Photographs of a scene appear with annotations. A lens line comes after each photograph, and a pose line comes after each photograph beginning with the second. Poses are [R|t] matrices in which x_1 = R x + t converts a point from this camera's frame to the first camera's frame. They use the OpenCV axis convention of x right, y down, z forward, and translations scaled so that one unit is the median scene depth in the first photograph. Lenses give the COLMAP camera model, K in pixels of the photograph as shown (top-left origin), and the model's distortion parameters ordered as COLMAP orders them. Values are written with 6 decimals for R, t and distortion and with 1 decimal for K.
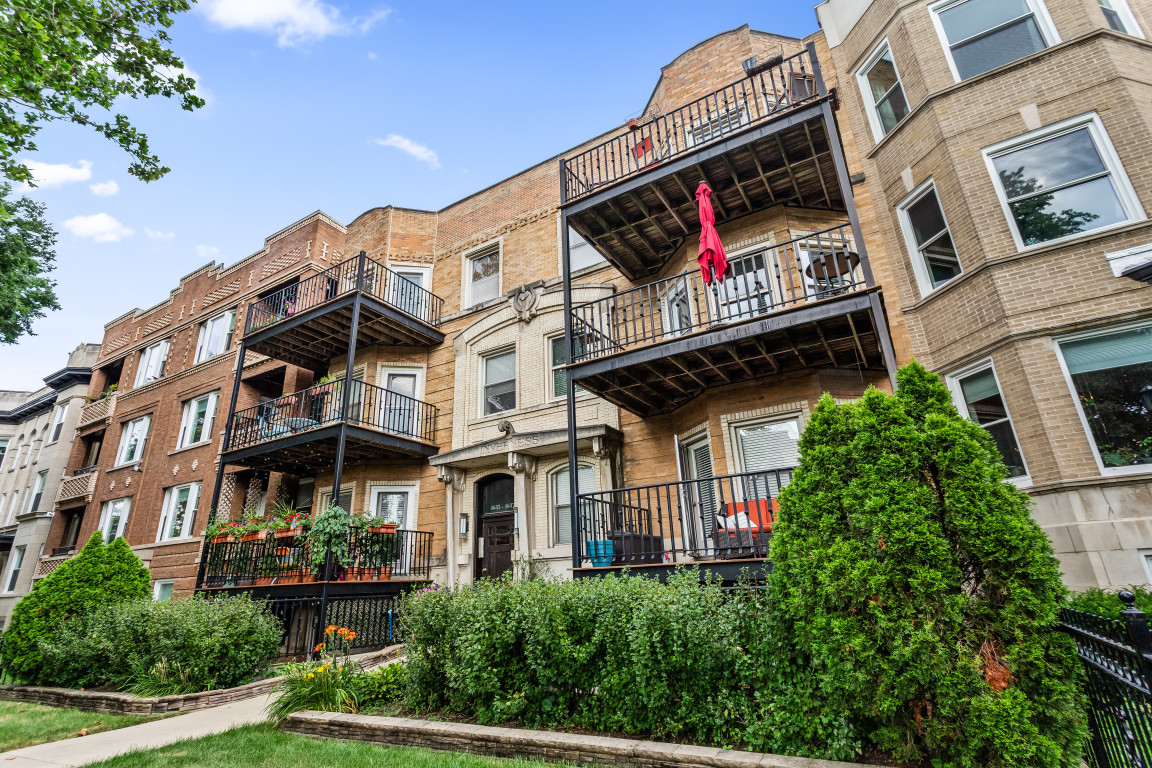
lens RADIAL K [[553.4, 0, 572.6], [0, 553.4, 379.6], [0, 0, 1]] dist [-0.000493, 0.001822]
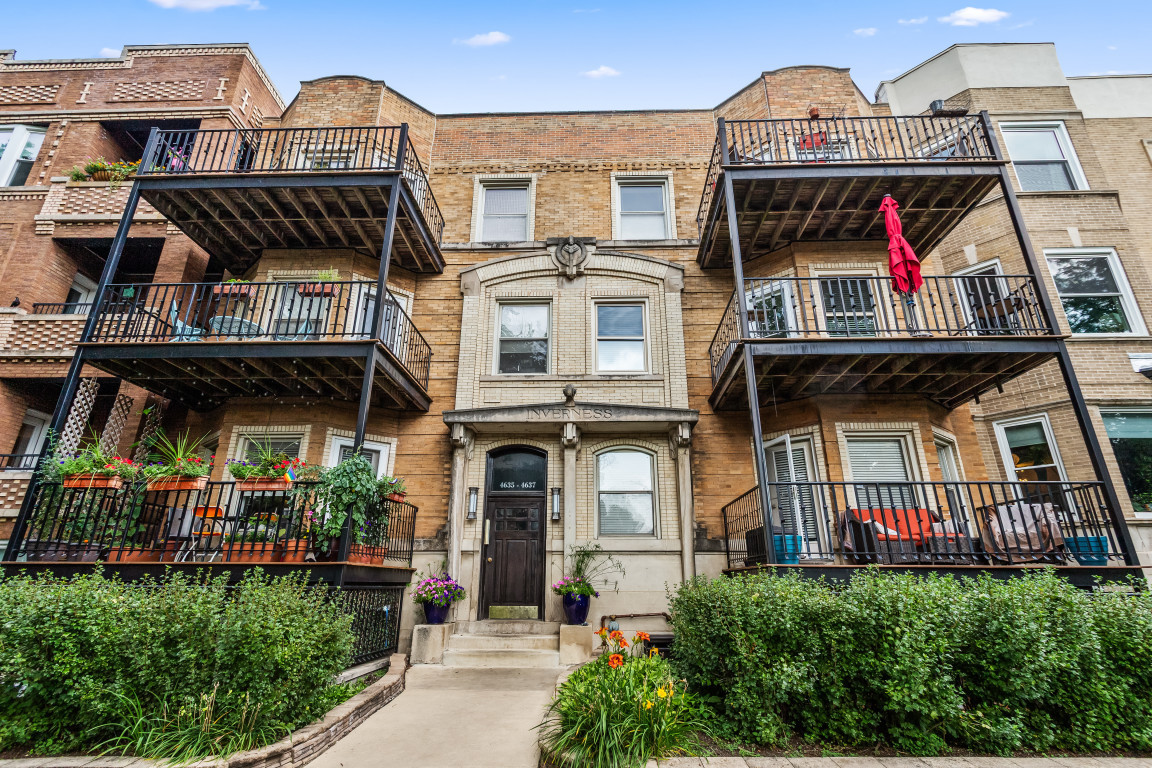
lens RADIAL K [[553.4, 0, 572.6], [0, 553.4, 379.6], [0, 0, 1]] dist [-0.000493, 0.001822]
pose [[0.874142, 0.206094, 0.439774, -0.449511], [-0.202007, 0.977743, -0.056675, 0.104216], [-0.441666, -0.039295, 0.896318, 0.223809]]
